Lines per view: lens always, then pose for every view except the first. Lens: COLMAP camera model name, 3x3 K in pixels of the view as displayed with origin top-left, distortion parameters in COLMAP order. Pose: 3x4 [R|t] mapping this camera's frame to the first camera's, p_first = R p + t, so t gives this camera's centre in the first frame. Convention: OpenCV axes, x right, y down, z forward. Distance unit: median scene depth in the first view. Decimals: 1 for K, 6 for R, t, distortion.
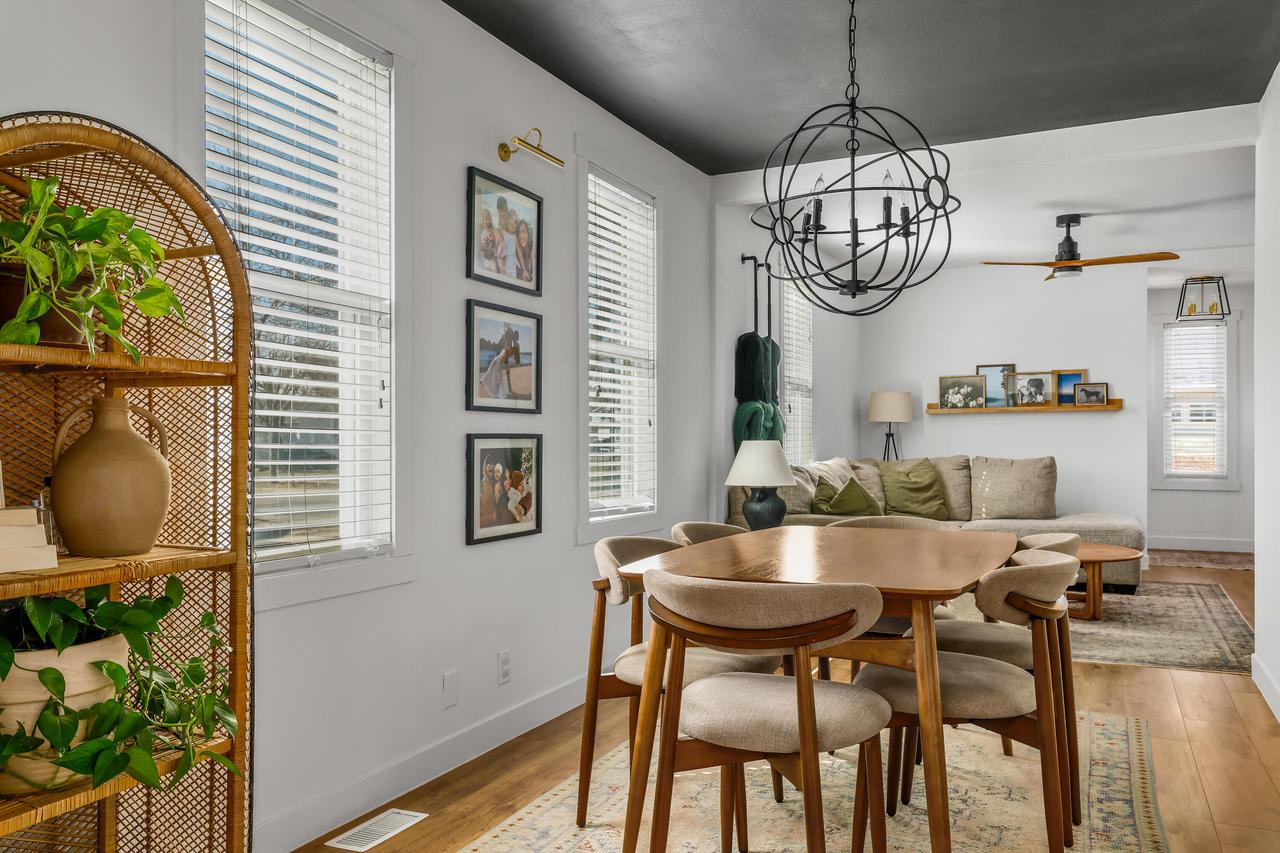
lens RADIAL K [[999.5, 0, 636.1], [0, 999.5, 438.2], [0, 0, 1]] dist [0.011948, -0.001729]
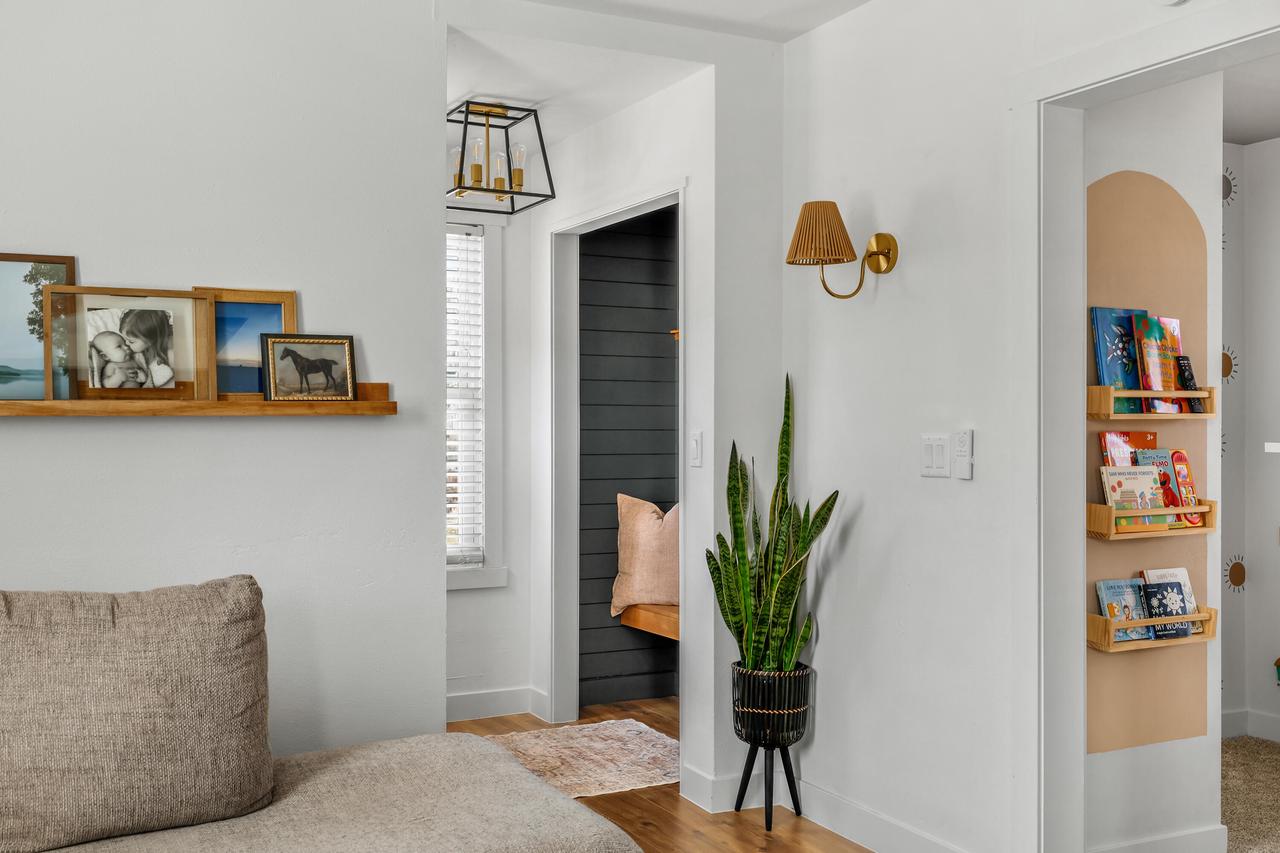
lens RADIAL K [[1256.2, 0, 635.9], [0, 1256.2, 433.9], [0, 0, 1]] dist [0.001700, 0.000000]
pose [[0.608542, -0.000867, 0.793521, 0.393304], [0.004550, 0.999987, -0.002396, -0.042208], [-0.793509, 0.005069, 0.608538, 1.384285]]
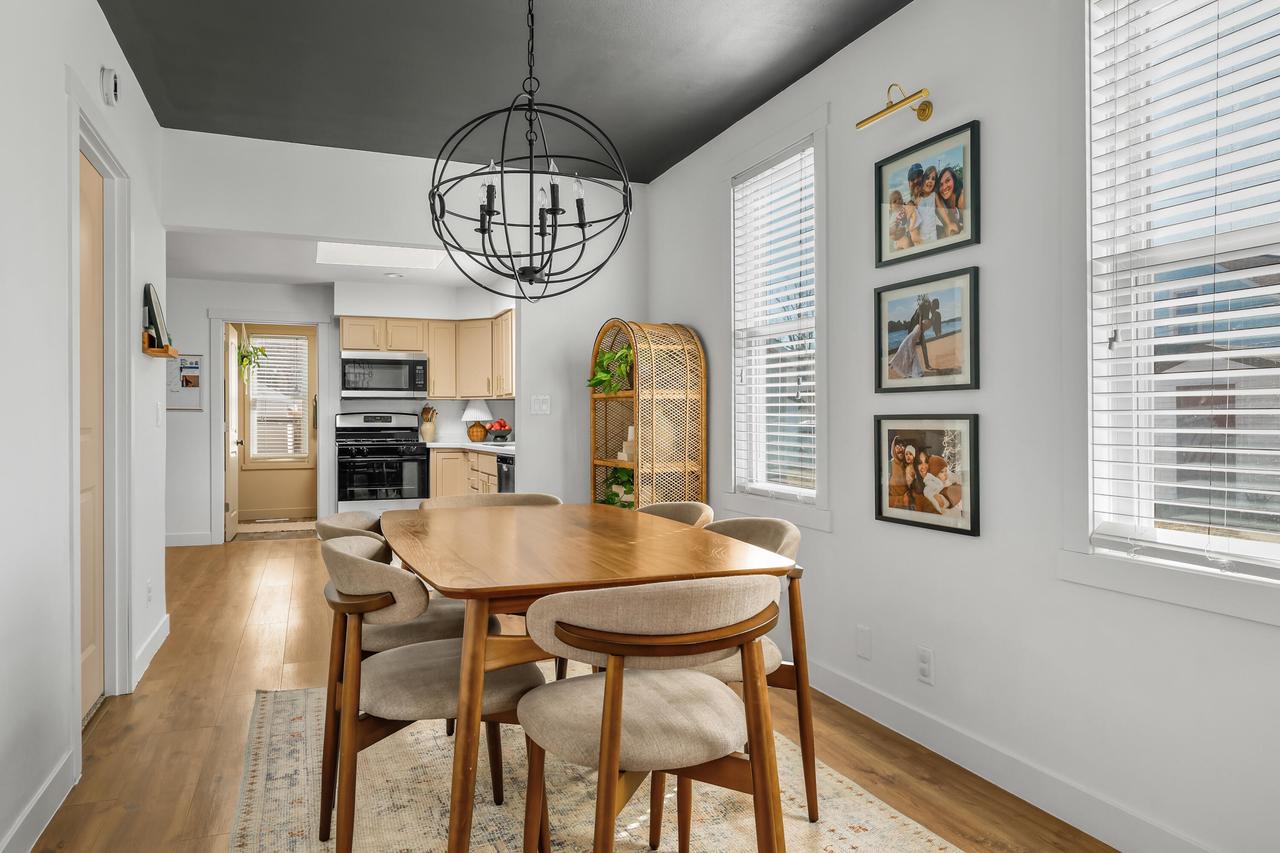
lens RADIAL K [[841.9, 0, 638.9], [0, 841.9, 423.8], [0, 0, 1]] dist [0.000227, 0.000355]
pose [[-0.687581, 0.005460, -0.726087, 0.581217], [0.001222, 0.999979, 0.006363, -0.000961], [0.726106, 0.003488, -0.687573, 1.264239]]
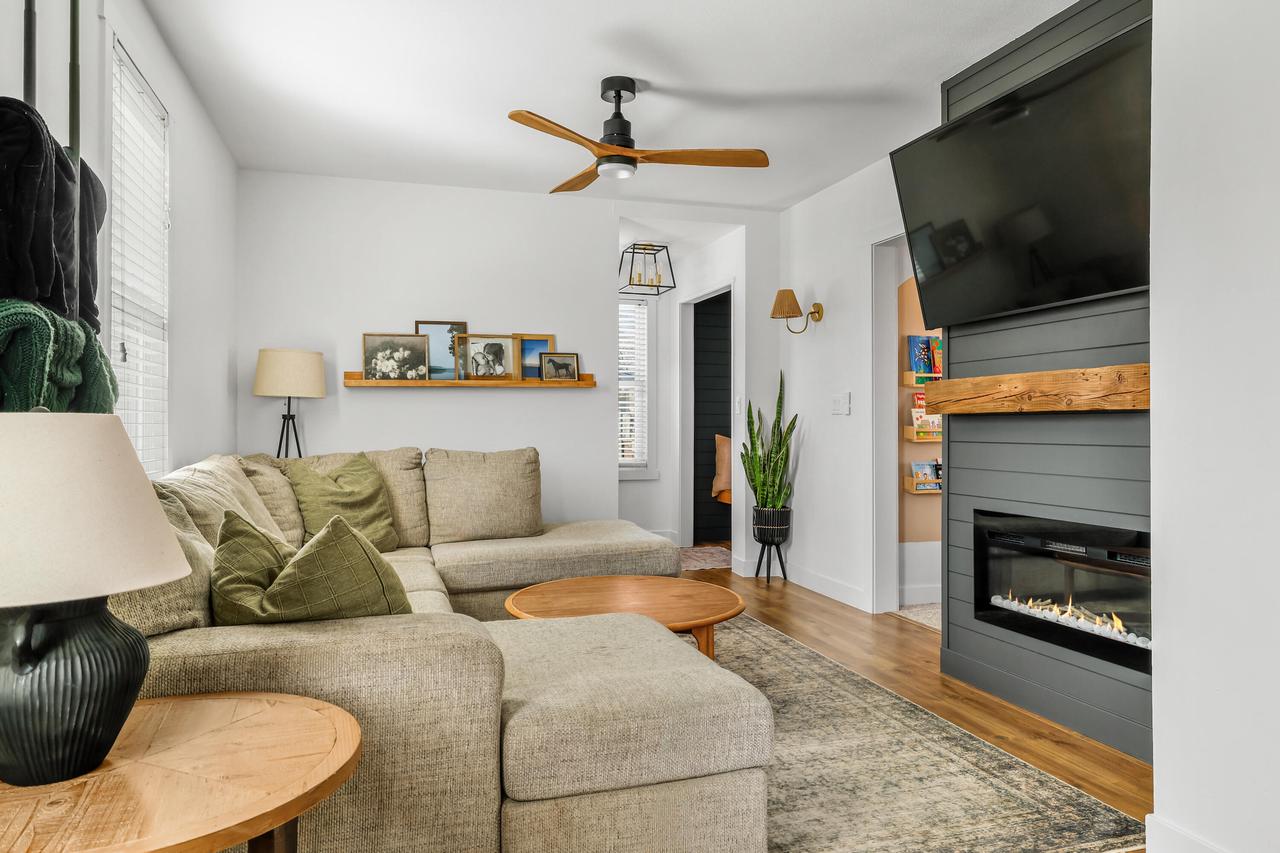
lens RADIAL K [[829.5, 0, 635.0], [0, 829.5, 419.2], [0, 0, 1]] dist [-0.007699, -0.004848]
pose [[0.741860, 0.005928, 0.670529, 0.132483], [0.001571, 0.999943, -0.010578, 0.008667], [-0.670553, 0.008901, 0.741808, 1.009111]]
